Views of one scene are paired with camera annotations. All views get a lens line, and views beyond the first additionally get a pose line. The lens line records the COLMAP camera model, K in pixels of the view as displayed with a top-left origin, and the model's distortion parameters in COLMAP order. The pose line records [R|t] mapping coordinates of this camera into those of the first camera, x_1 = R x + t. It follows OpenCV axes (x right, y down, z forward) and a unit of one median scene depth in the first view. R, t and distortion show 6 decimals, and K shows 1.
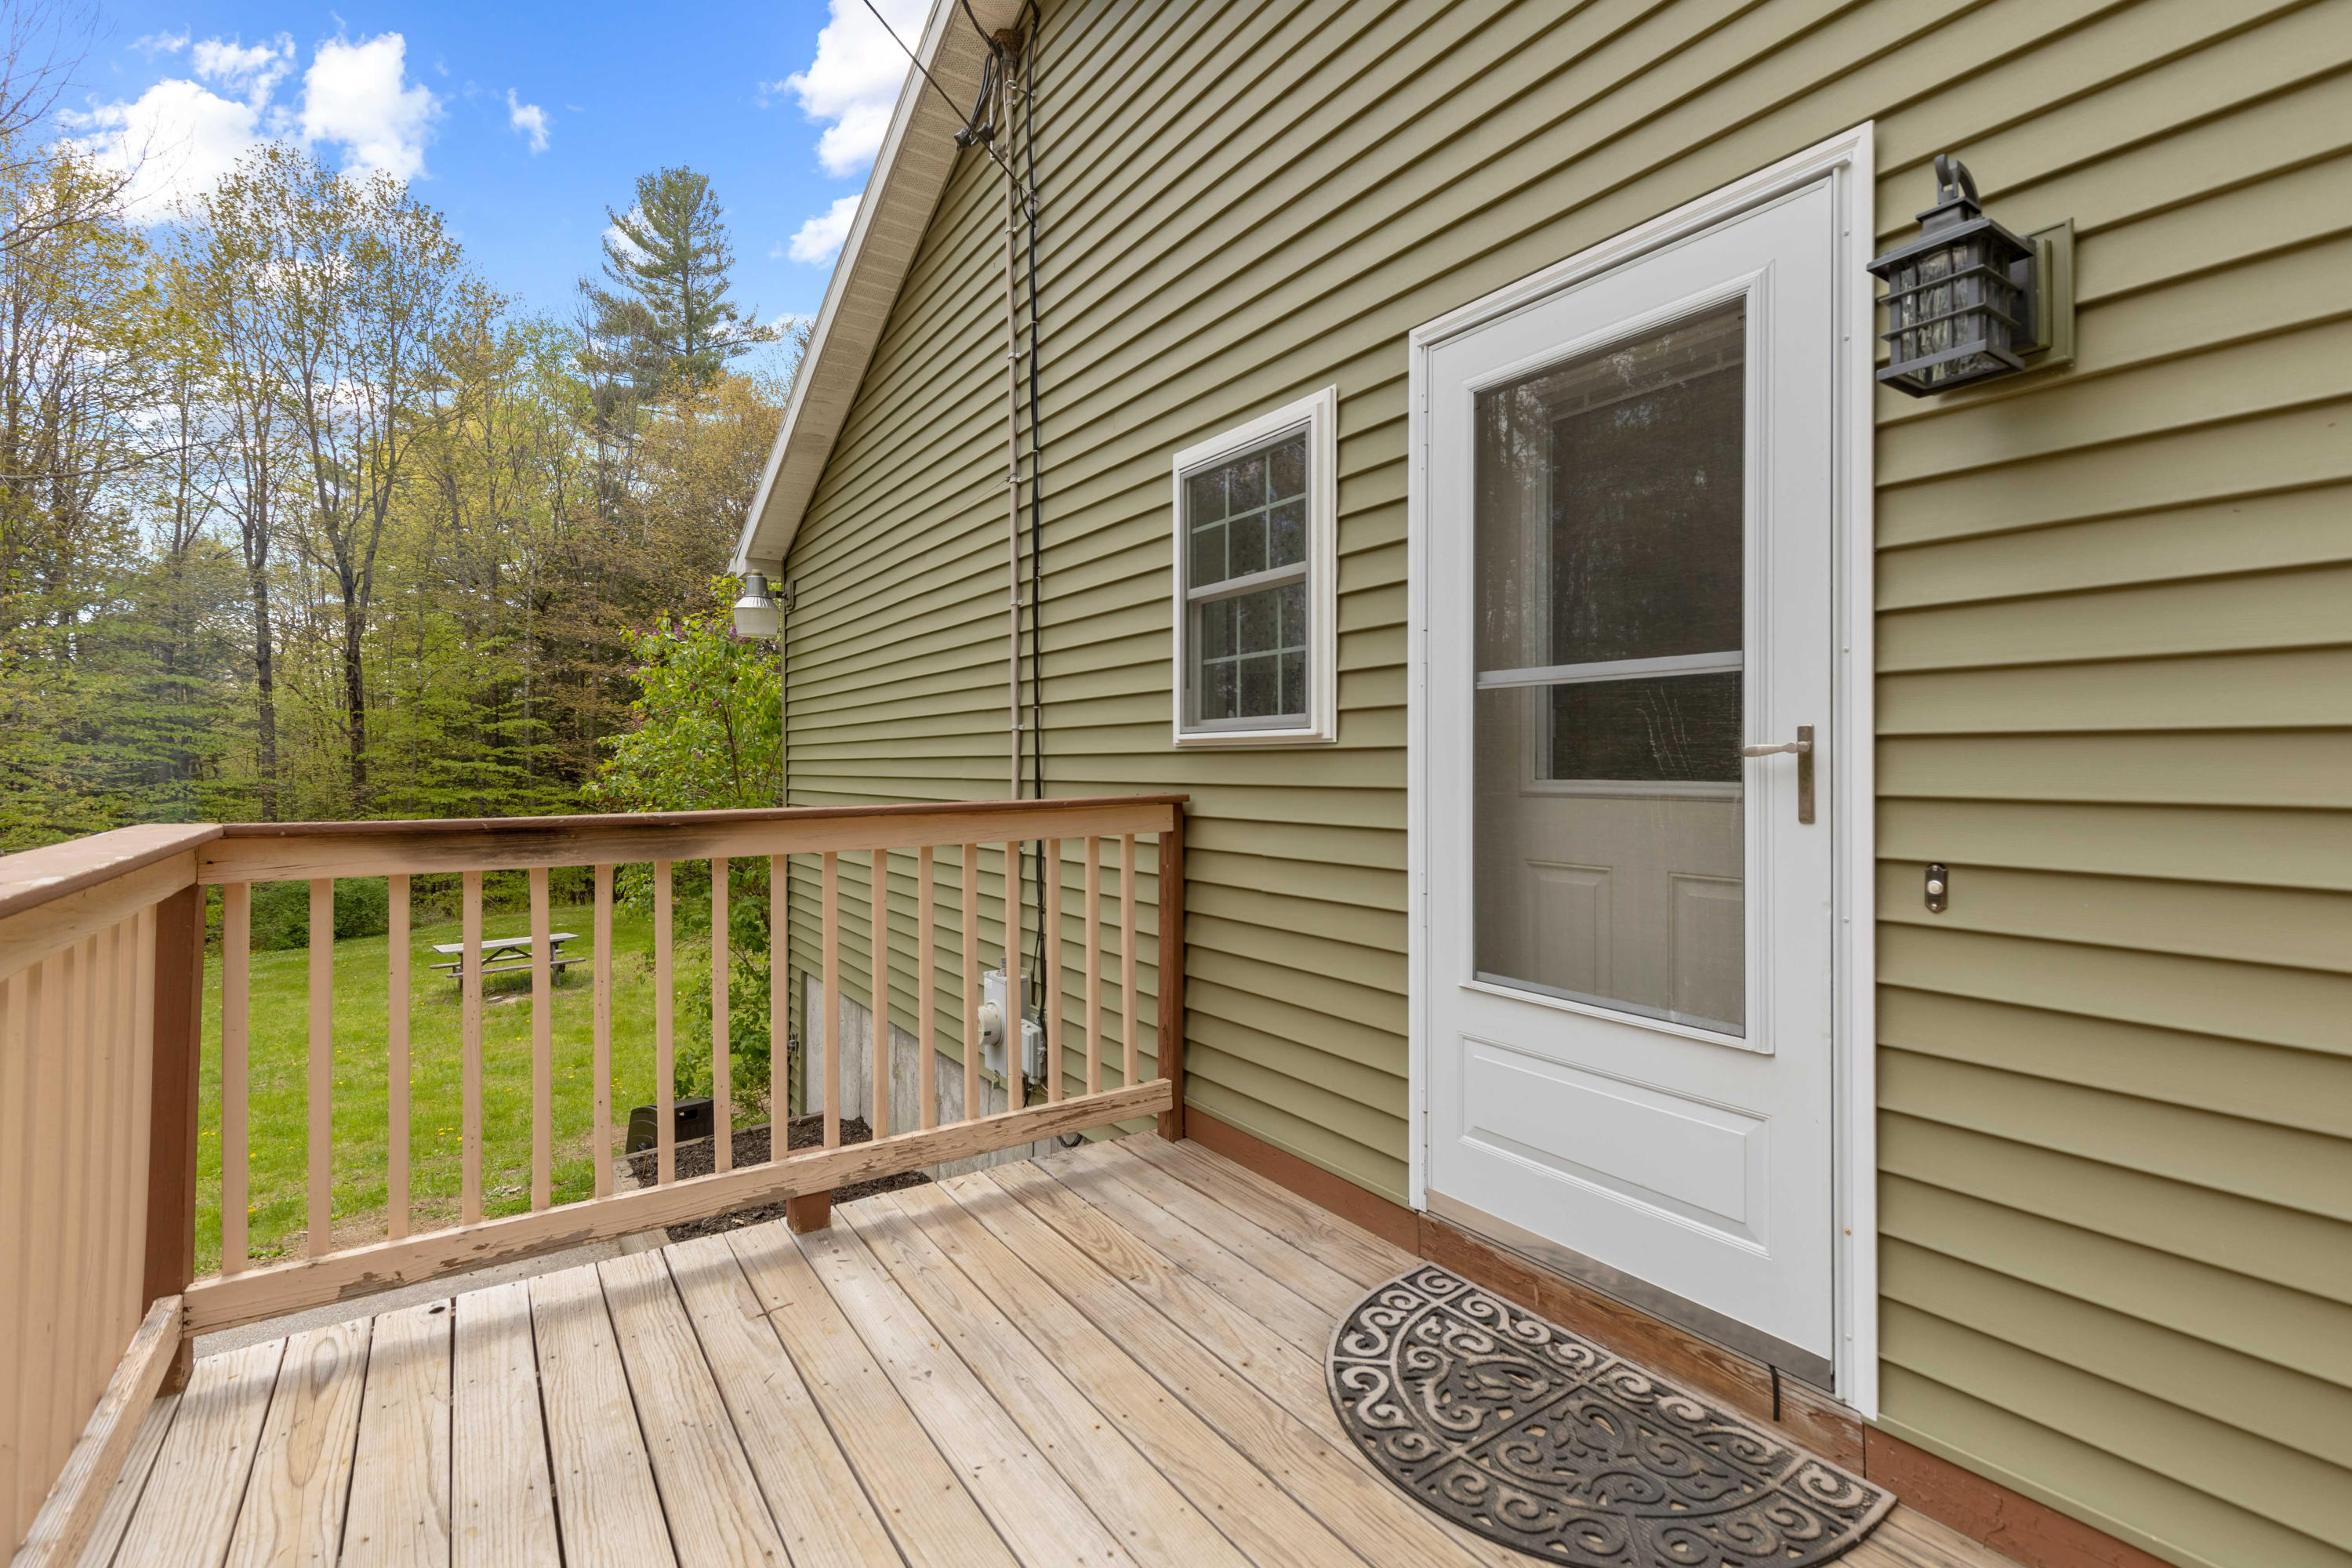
lens RADIAL K [[1057.4, 0, 1201.7], [0, 1057.4, 775.5], [0, 0, 1]] dist [0.001827, 0.000391]
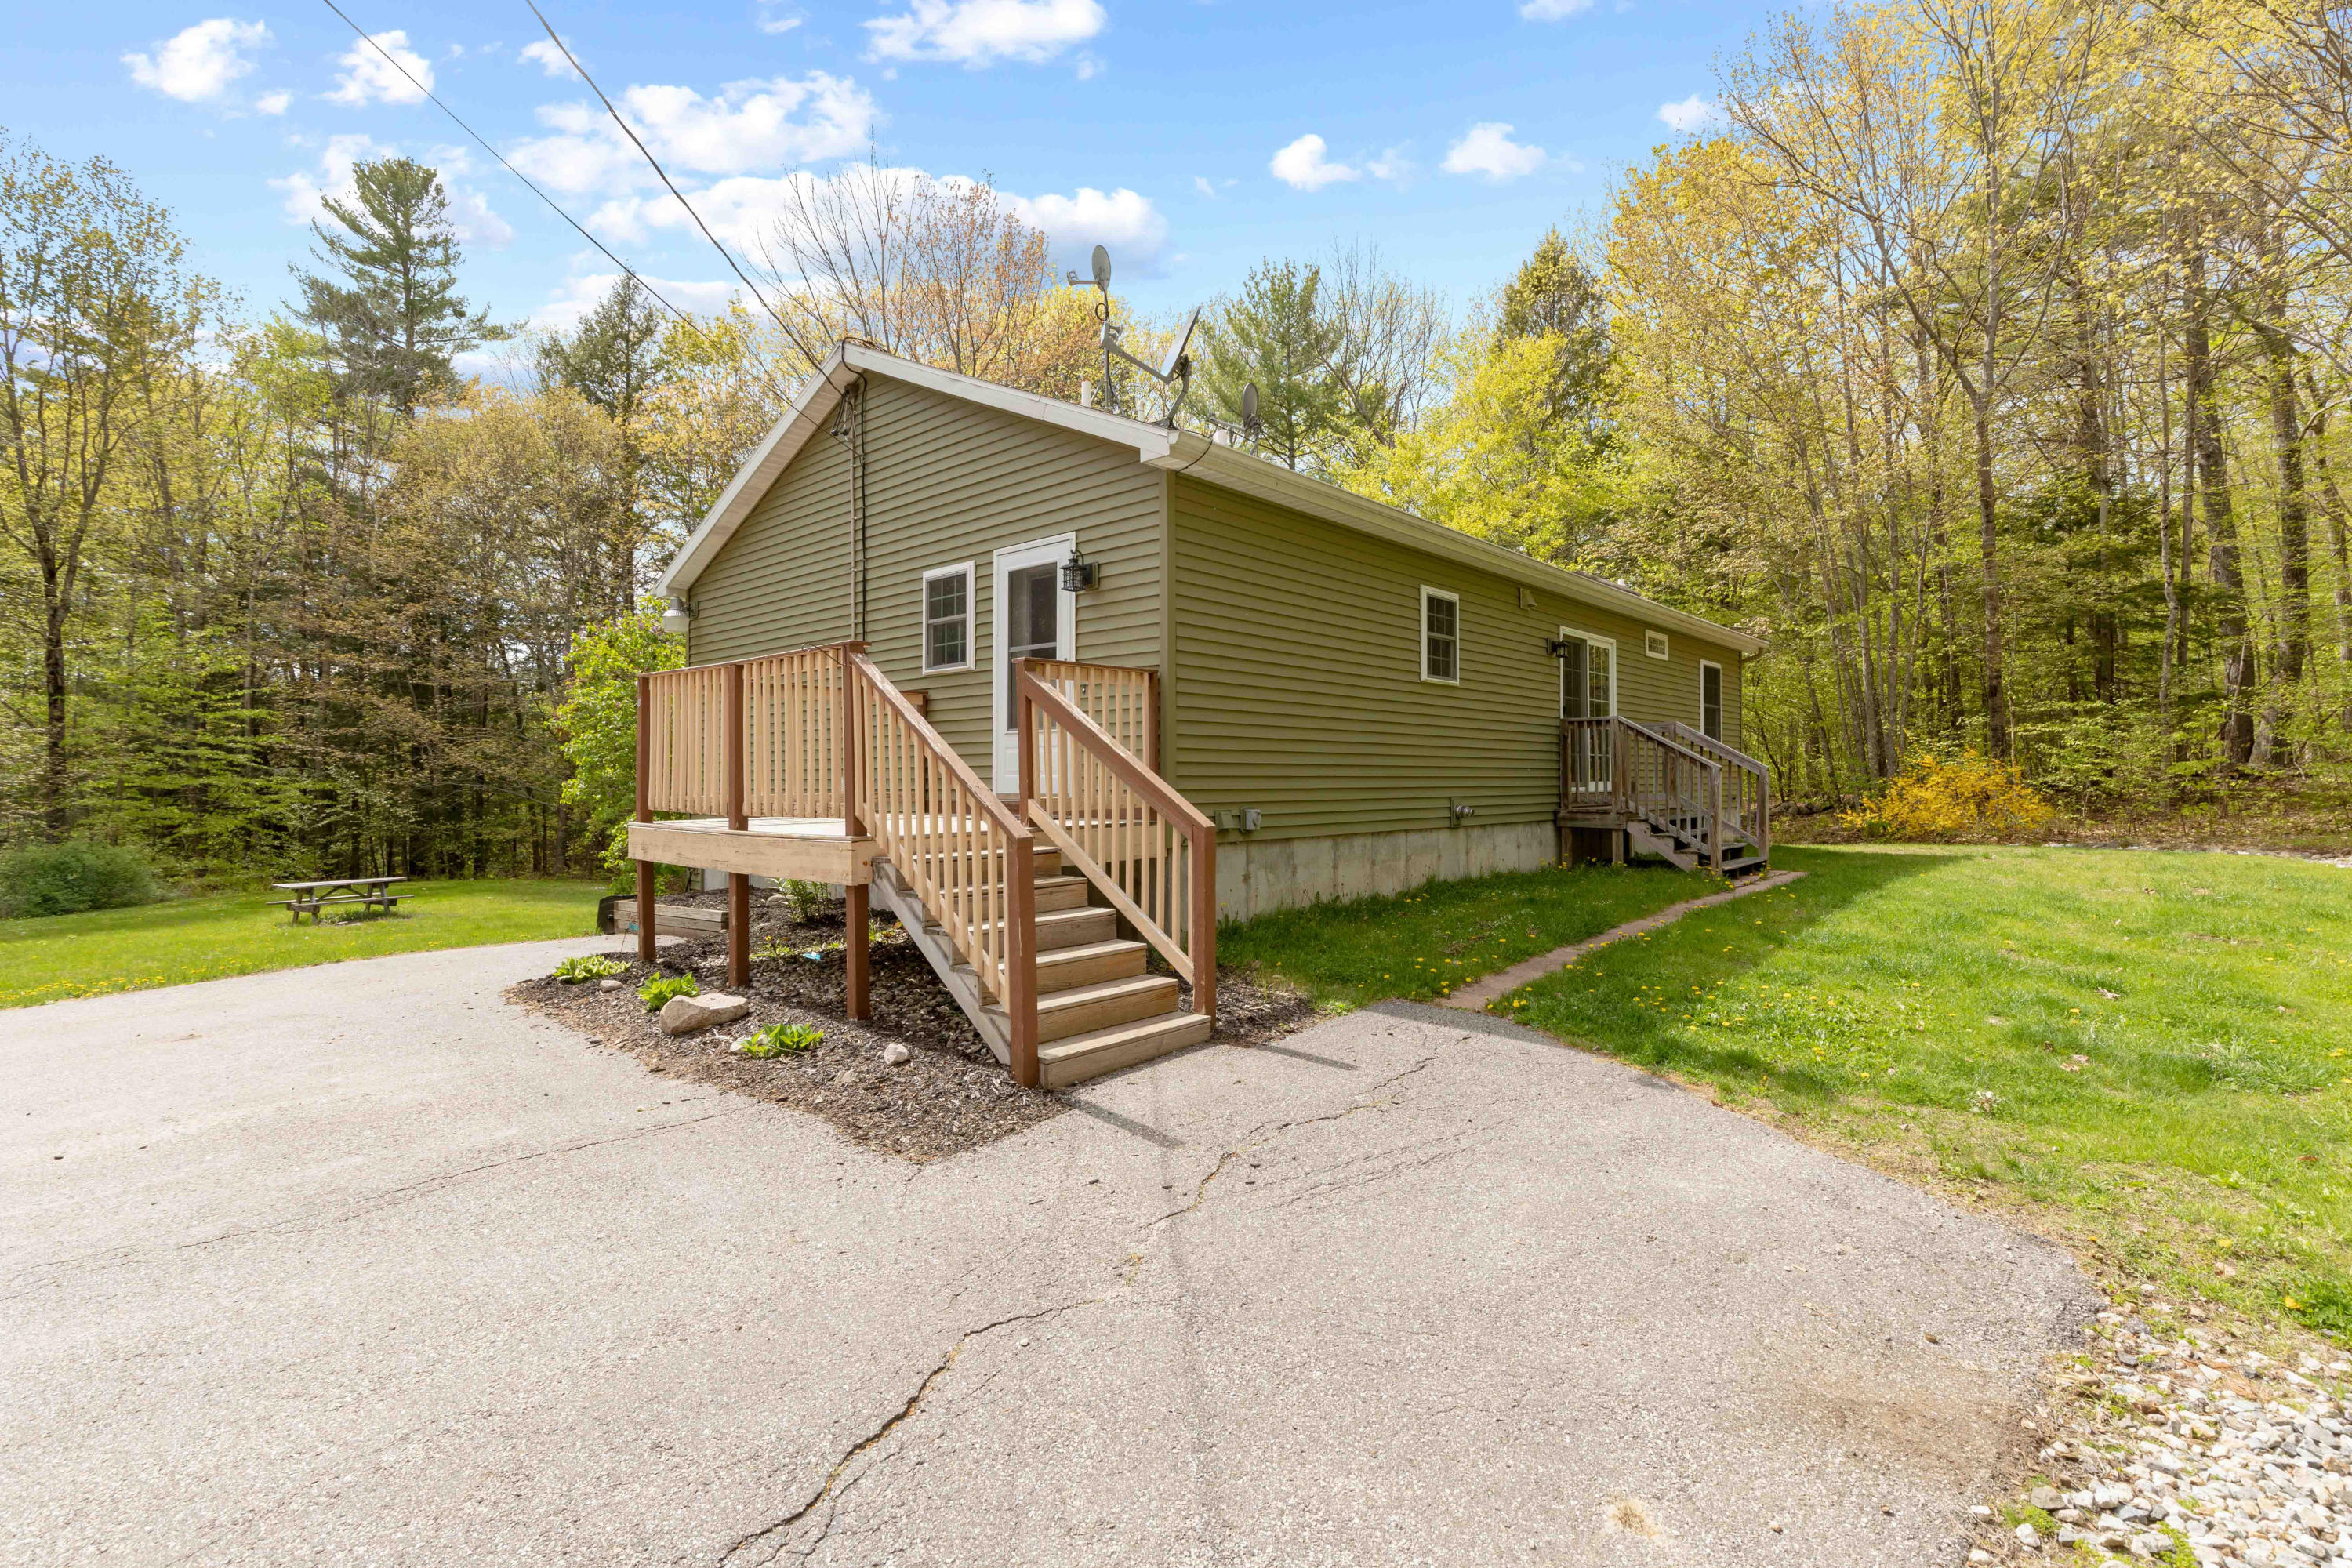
lens RADIAL K [[1057.4, 0, 1201.7], [0, 1057.4, 775.5], [0, 0, 1]] dist [0.001827, 0.000391]
pose [[0.972705, 0.002738, 0.232030, 0.002899], [0.001318, 0.999849, -0.017325, 0.019351], [-0.232042, 0.017158, 0.972554, -0.128201]]
